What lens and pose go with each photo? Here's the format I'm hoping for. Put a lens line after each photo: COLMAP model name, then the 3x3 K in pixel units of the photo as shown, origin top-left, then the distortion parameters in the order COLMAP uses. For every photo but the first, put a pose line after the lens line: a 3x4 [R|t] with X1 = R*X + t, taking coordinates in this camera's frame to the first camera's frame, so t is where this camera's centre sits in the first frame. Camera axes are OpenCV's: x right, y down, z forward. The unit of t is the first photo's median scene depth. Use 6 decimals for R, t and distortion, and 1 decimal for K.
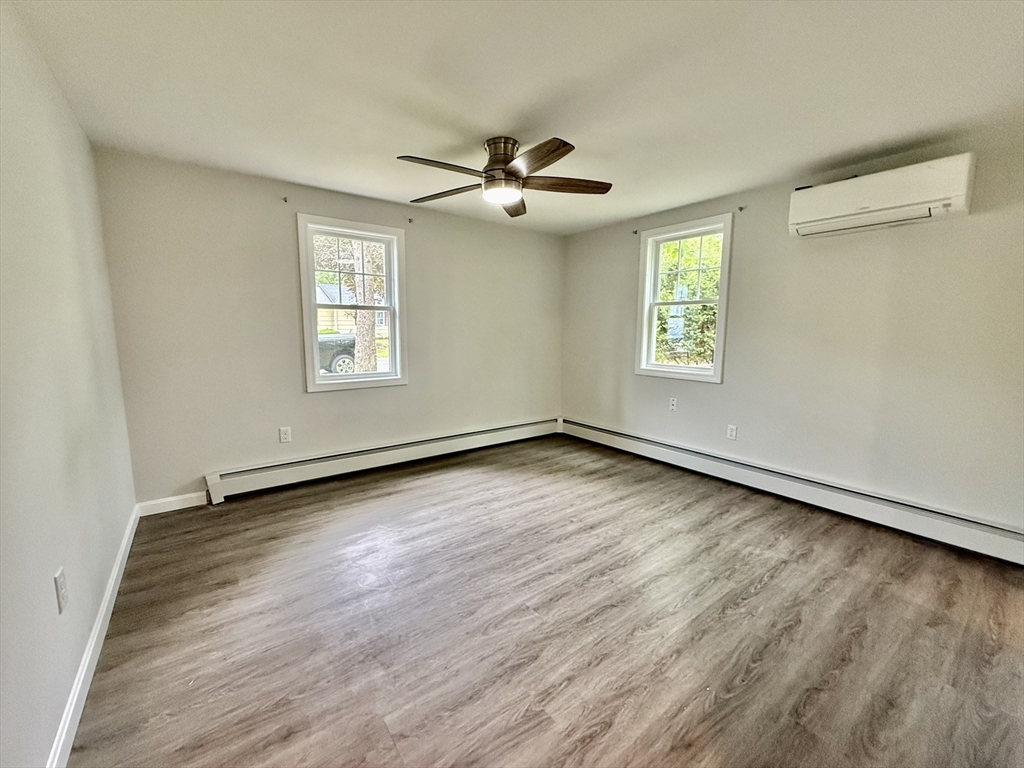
lens RADIAL K [[409.1, 0, 510.3], [0, 409.1, 382.7], [0, 0, 1]] dist [-0.001540, -0.000149]
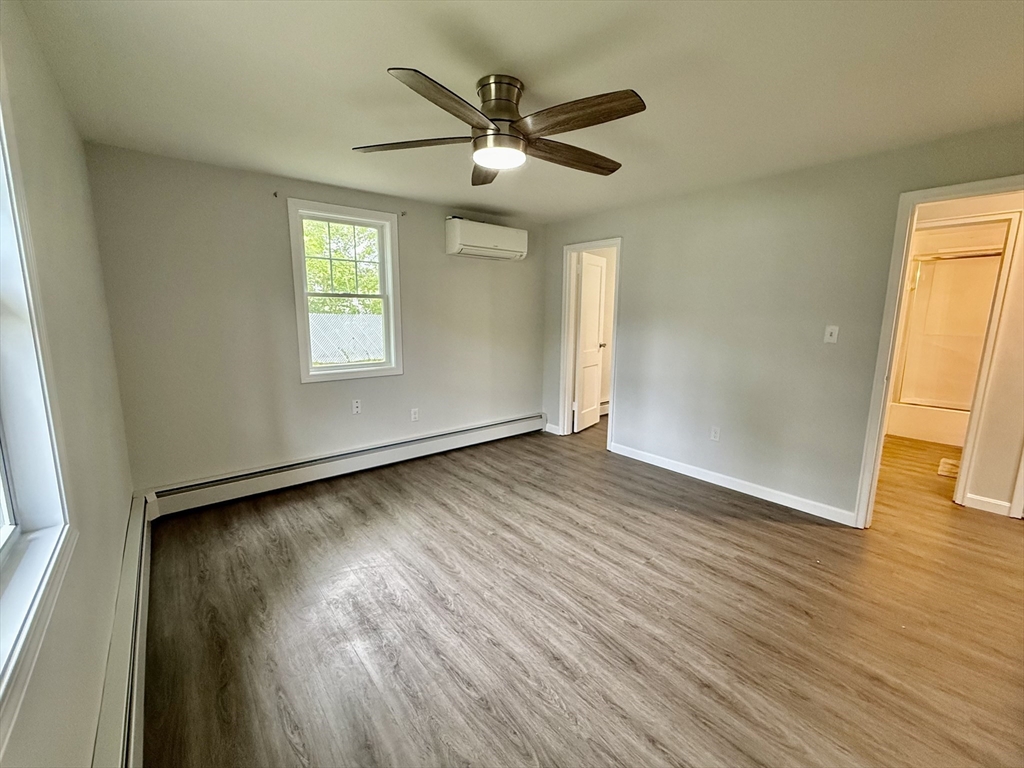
lens RADIAL K [[430.0, 0, 512.0], [0, 430.0, 384.0], [0, 0, 1]] dist [0.000358, 0.000192]
pose [[-0.035825, -0.170793, 0.984655, -0.741429], [0.127641, 0.976436, 0.174011, -0.158143], [-0.991173, 0.131916, -0.013180, 0.905314]]
